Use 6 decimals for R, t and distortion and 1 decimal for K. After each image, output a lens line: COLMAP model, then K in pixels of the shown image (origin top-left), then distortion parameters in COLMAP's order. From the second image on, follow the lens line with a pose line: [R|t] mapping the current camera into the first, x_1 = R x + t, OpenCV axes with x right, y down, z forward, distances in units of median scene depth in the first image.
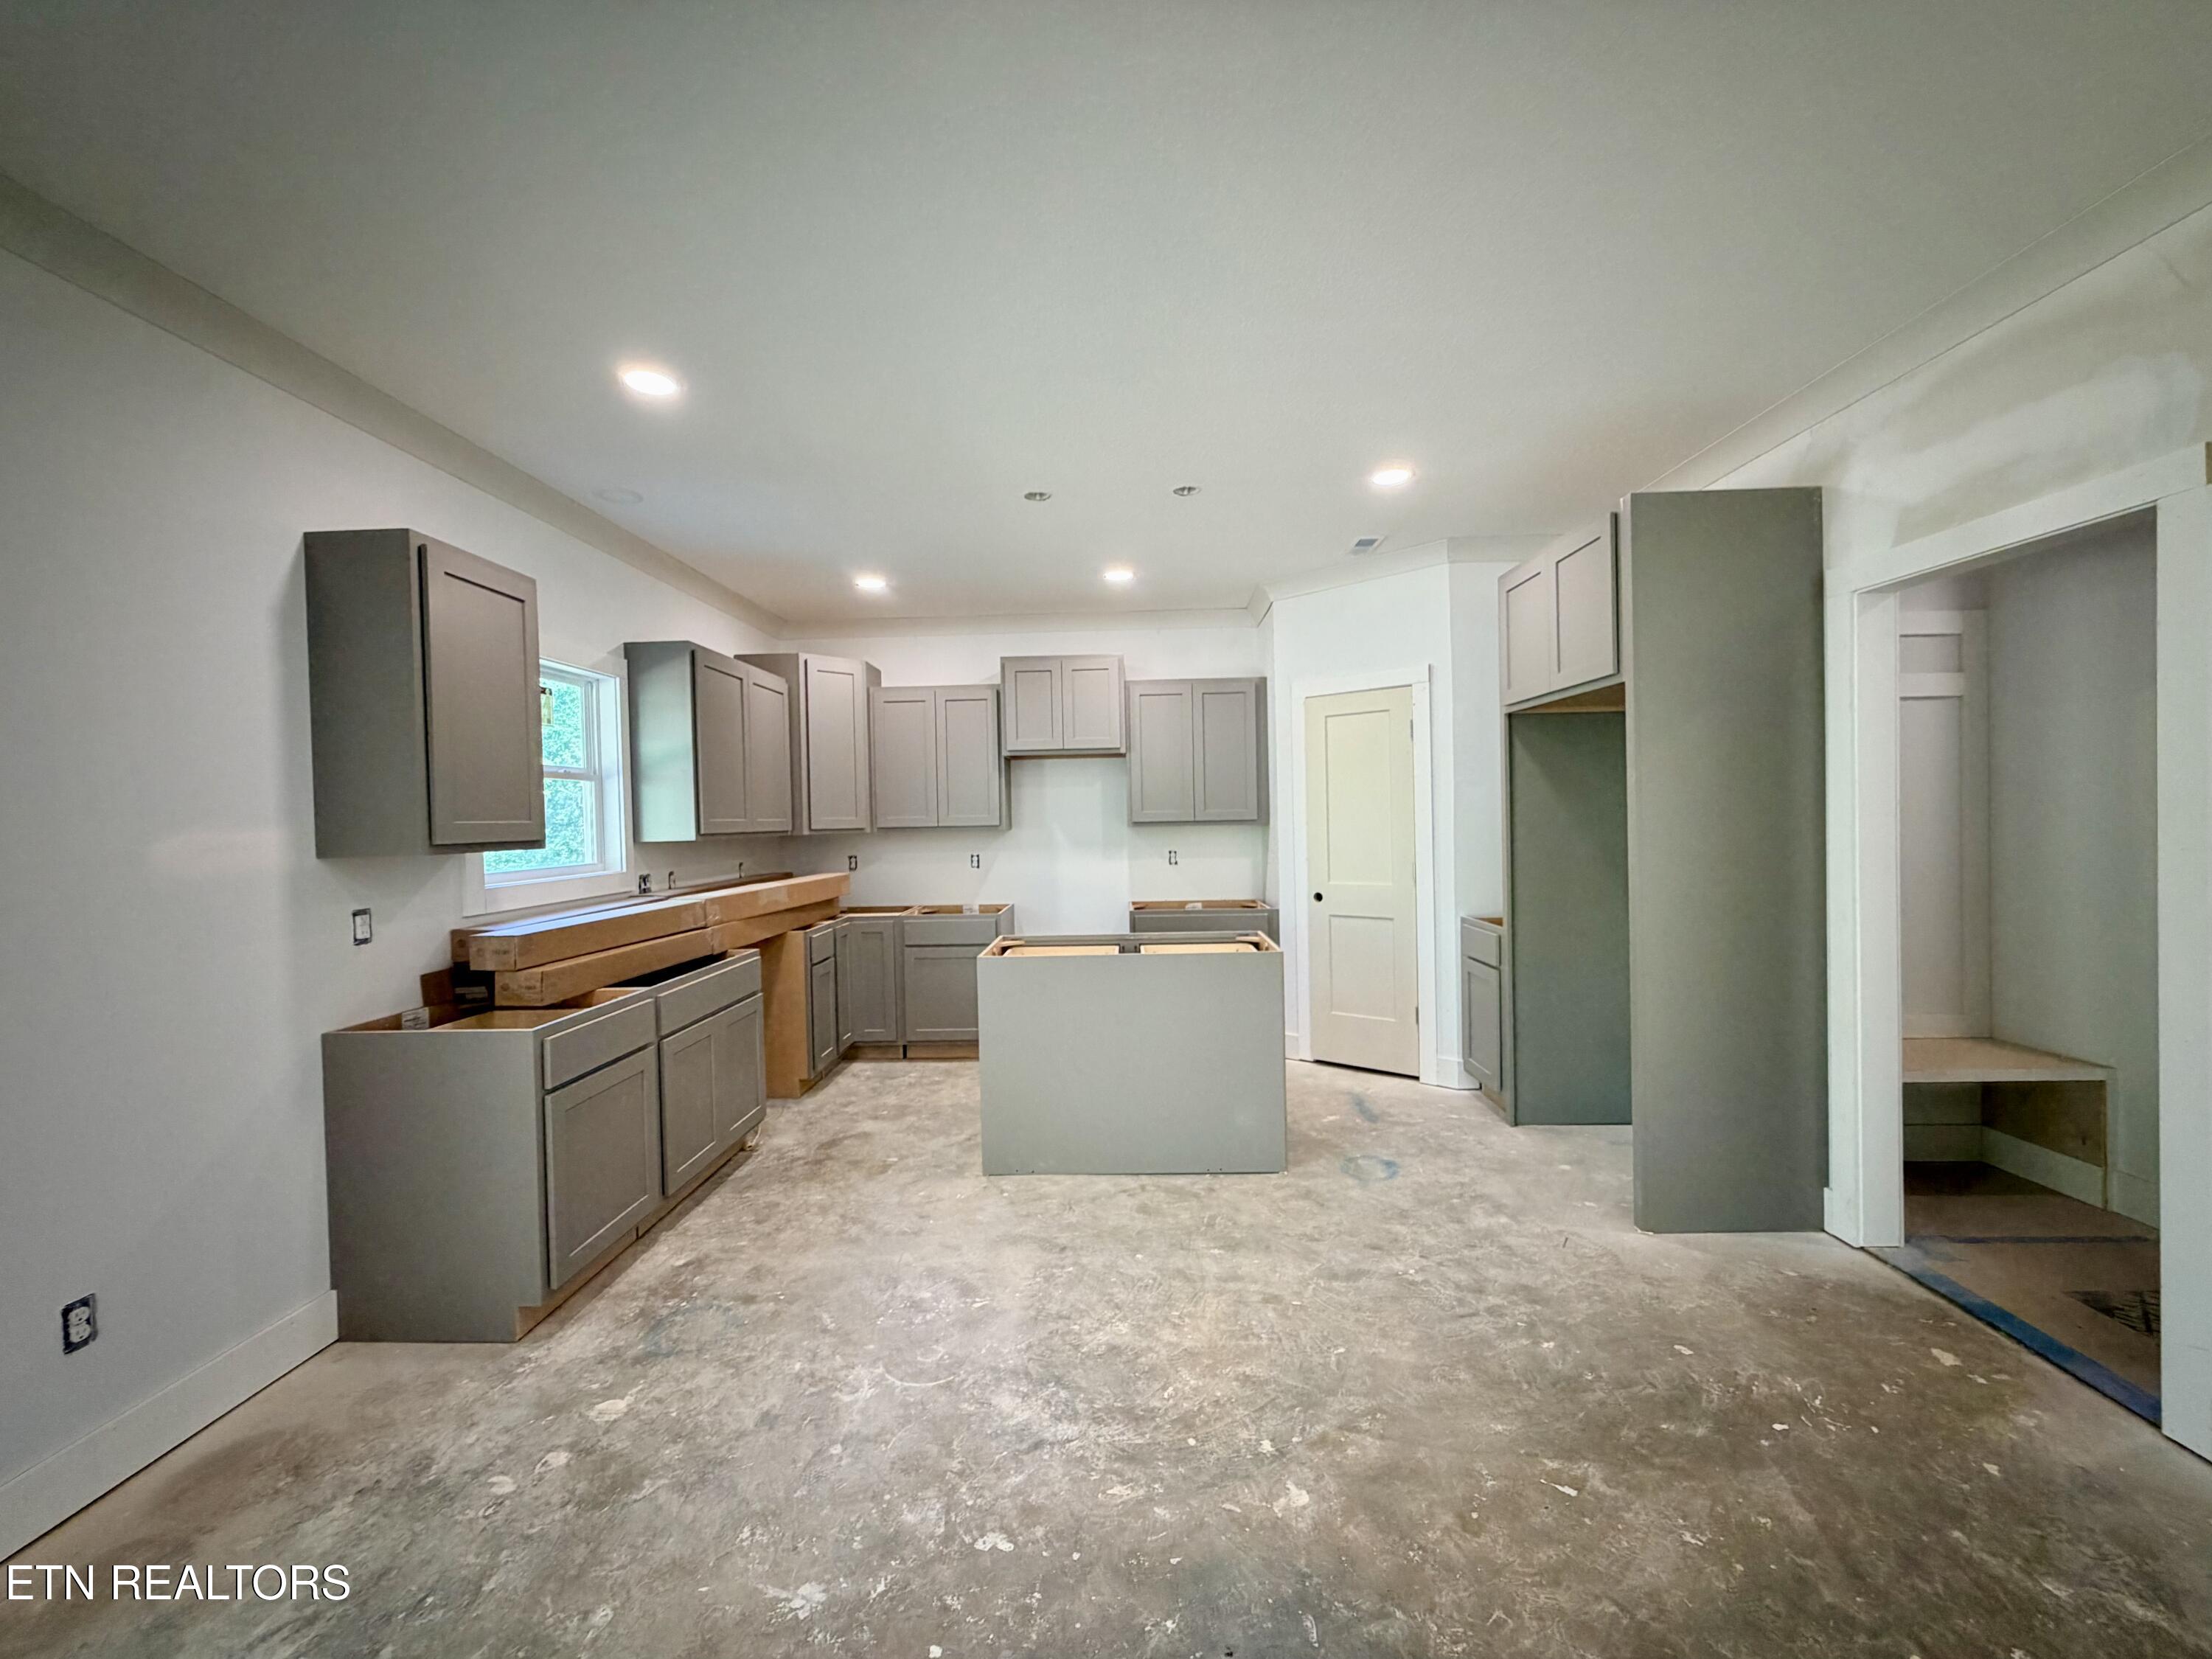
lens RADIAL K [[882.9, 0, 1098.5], [0, 882.9, 829.1], [0, 0, 1]] dist [-0.000918, 0.000197]
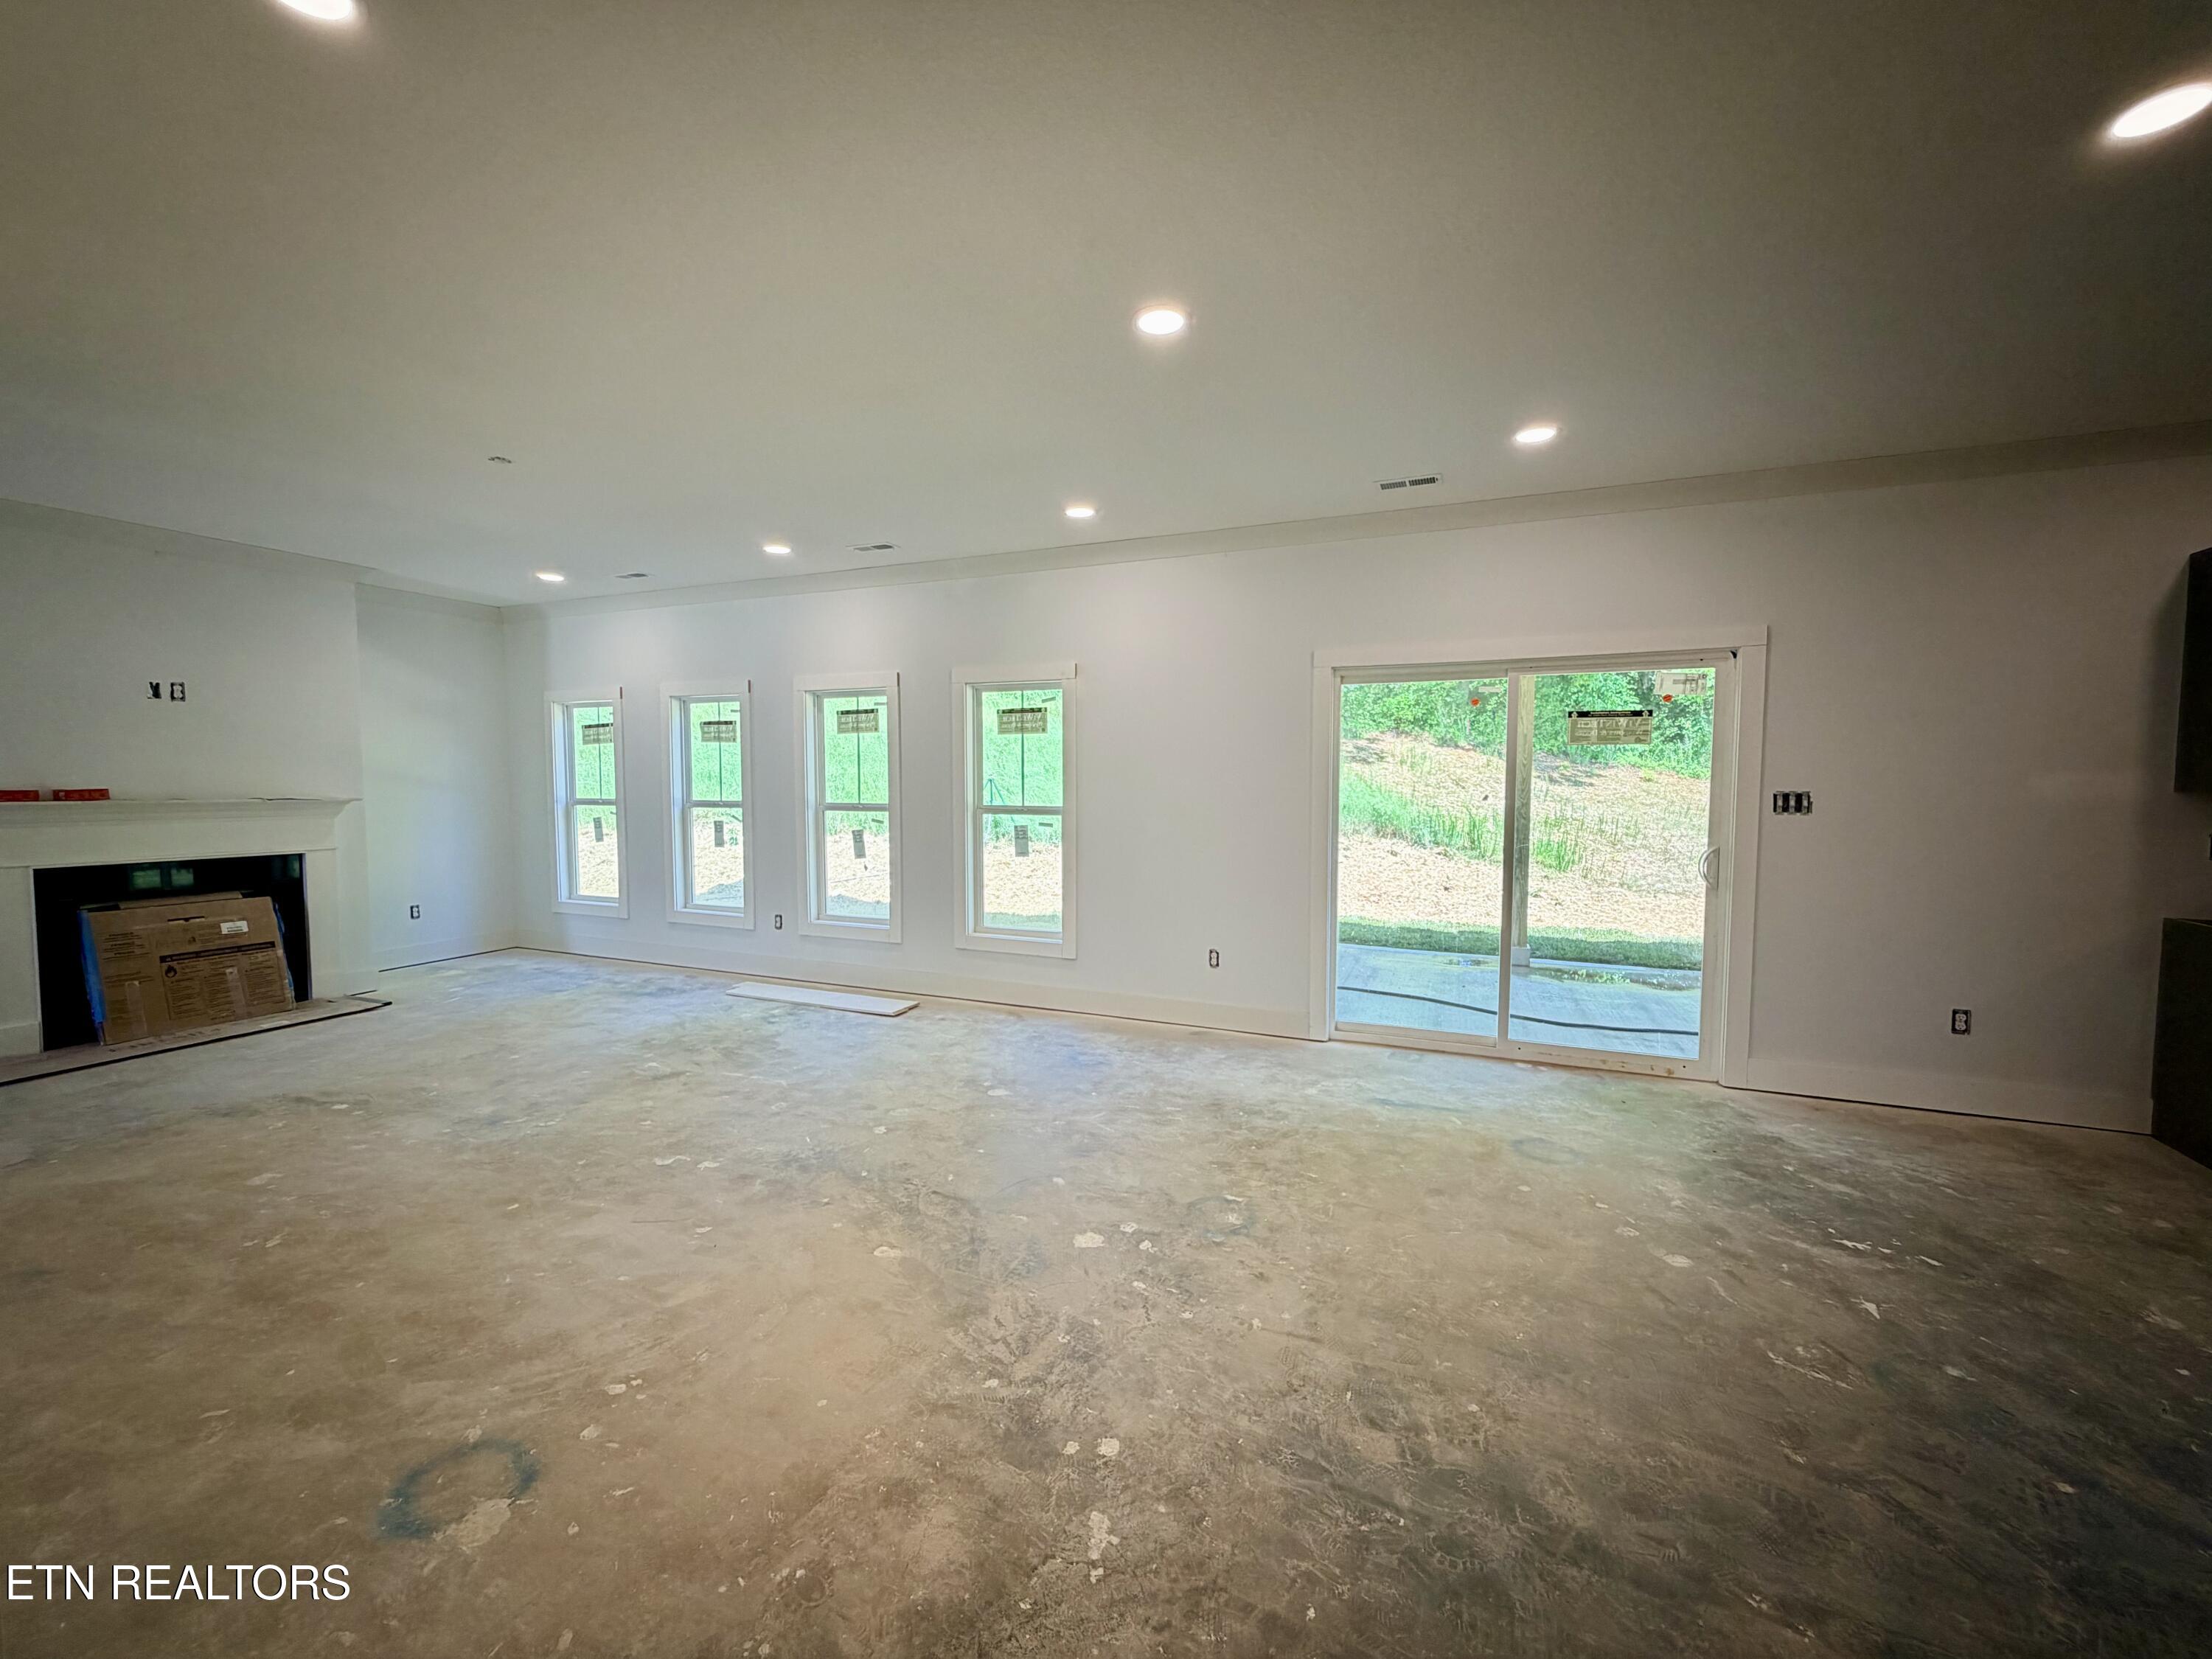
lens RADIAL K [[883.7, 0, 1096.4], [0, 883.7, 829.2], [0, 0, 1]] dist [-0.000921, -0.000105]
pose [[-0.360714, 0.076894, -0.929501, 0.733581], [-0.005346, 0.996409, 0.084504, -0.012511], [0.932661, 0.035451, -0.359008, -0.058108]]
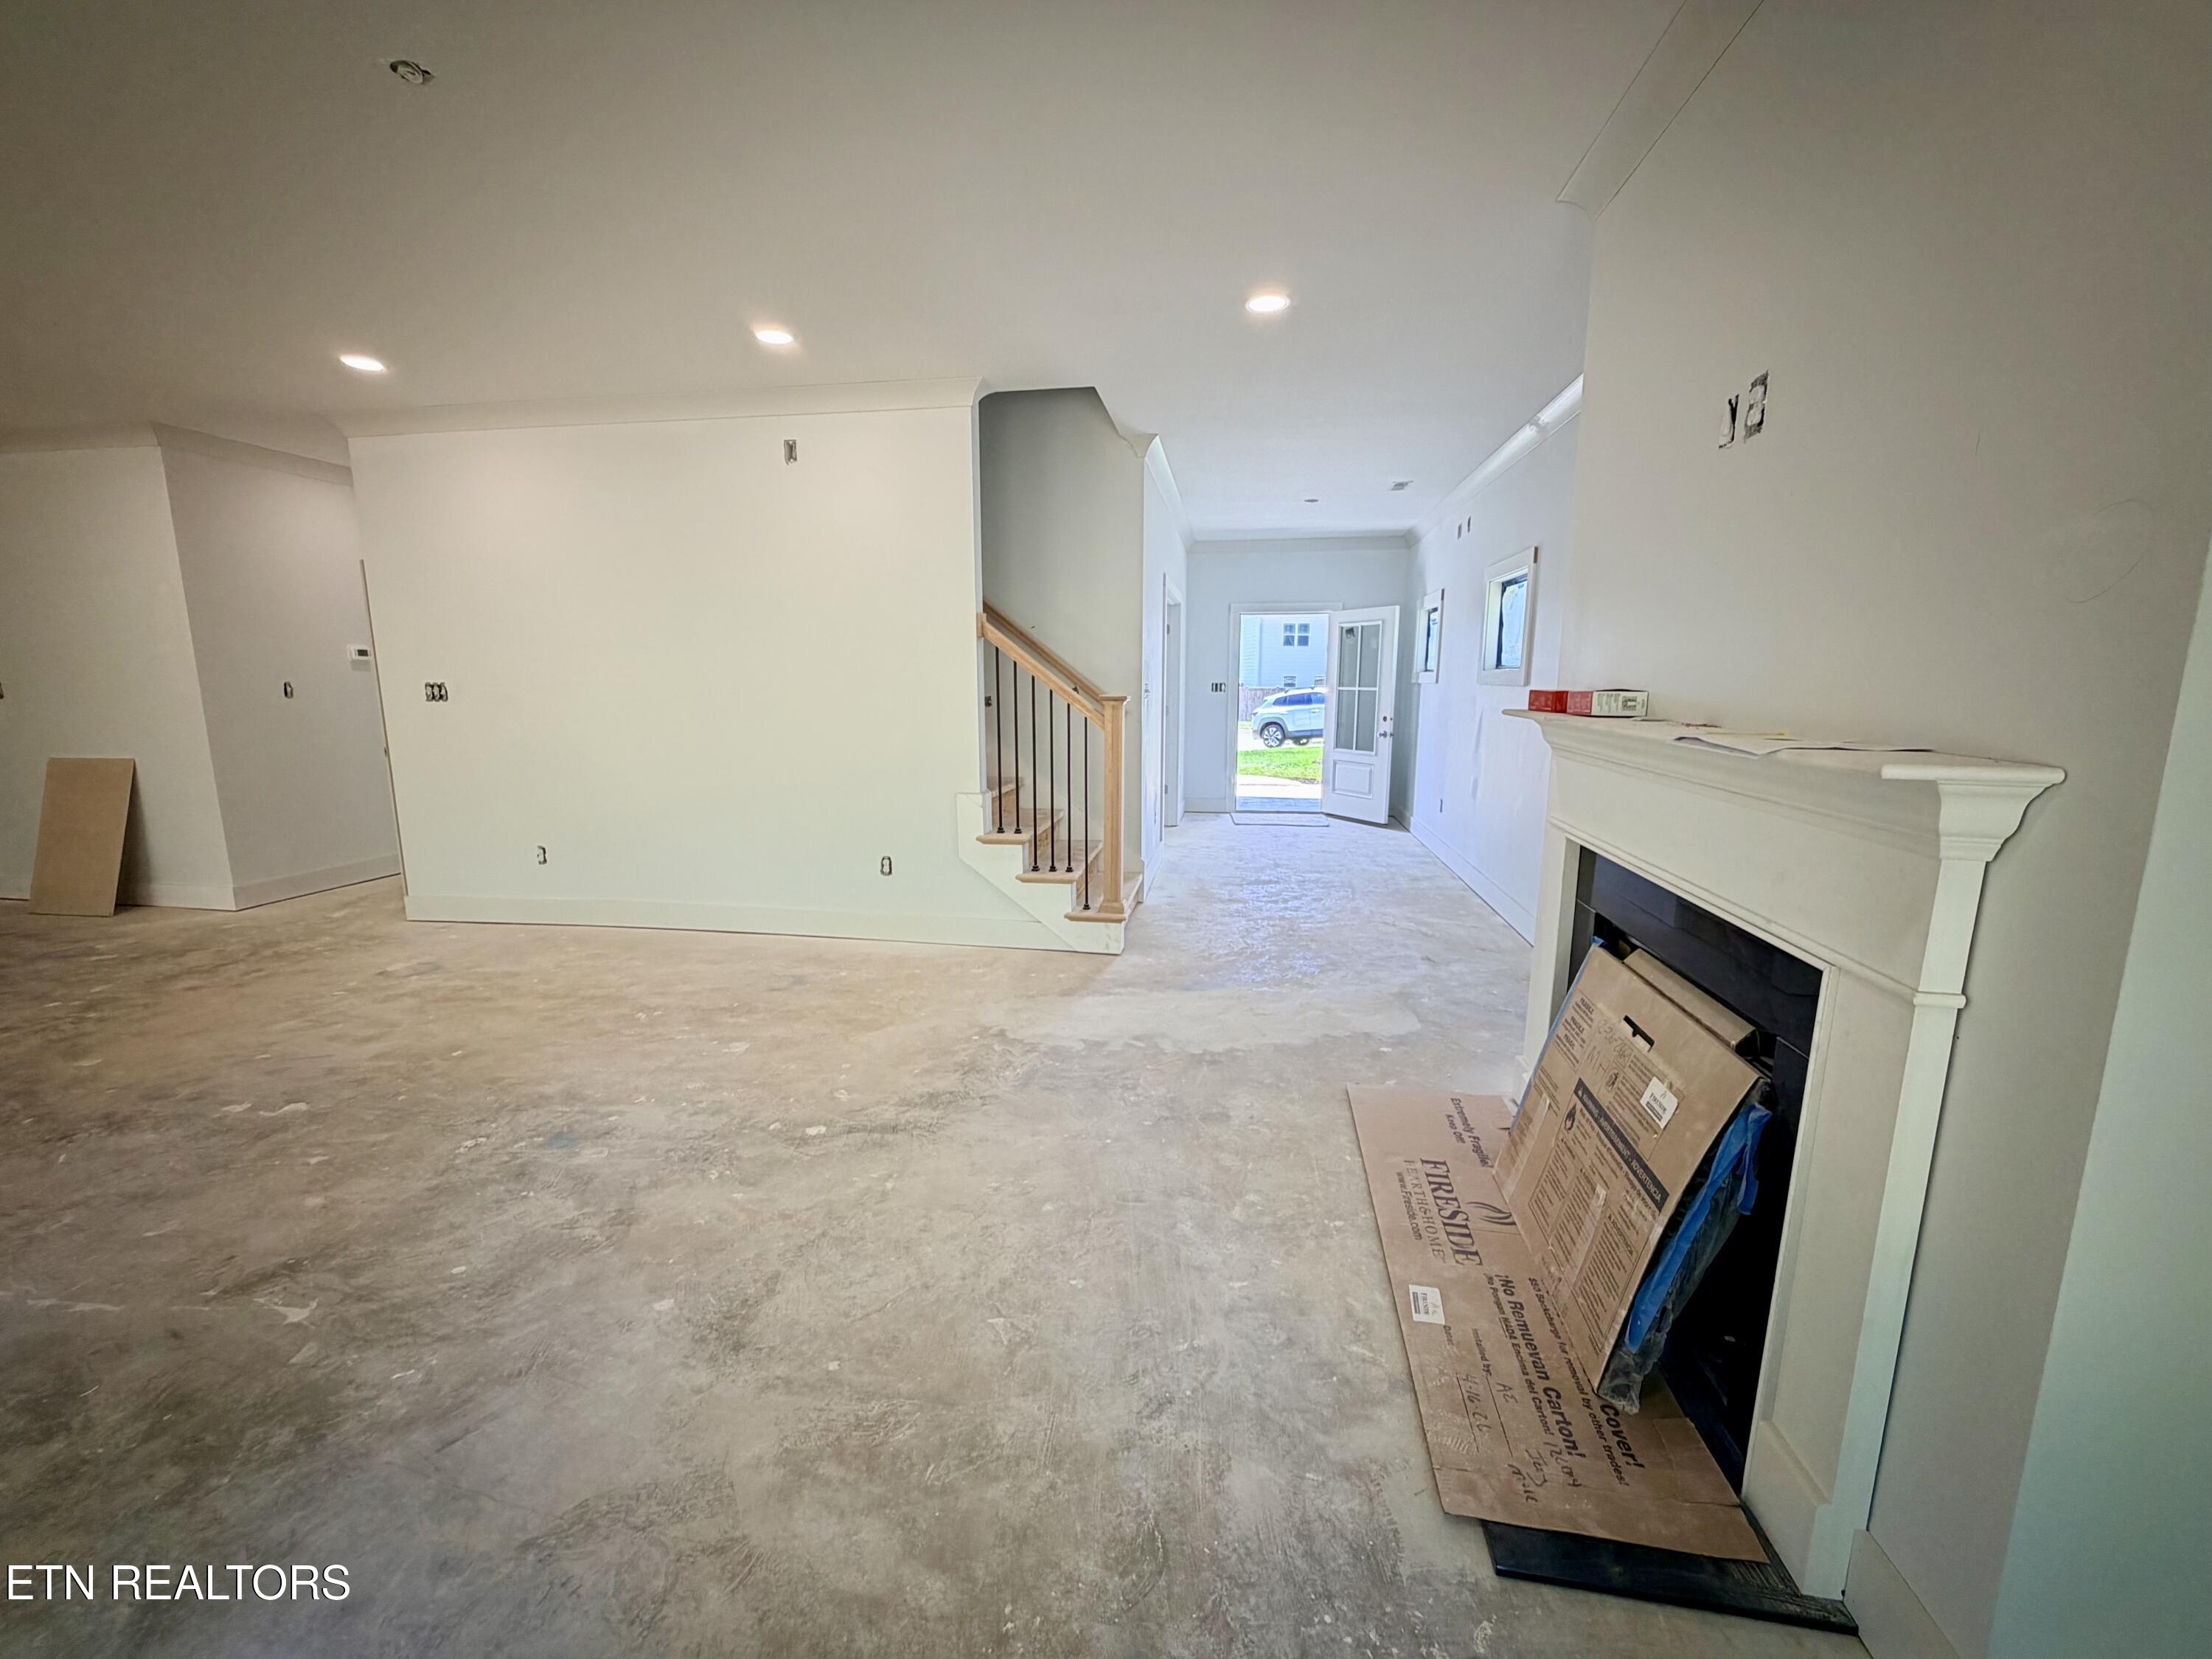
lens RADIAL K [[883.7, 0, 1096.4], [0, 883.7, 829.2], [0, 0, 1]] dist [-0.000921, -0.000105]
pose [[0.129428, -0.142298, 0.981326, -0.629852], [0.008945, 0.989777, 0.142343, 0.051615], [-0.991549, -0.009645, 0.129377, -1.668387]]
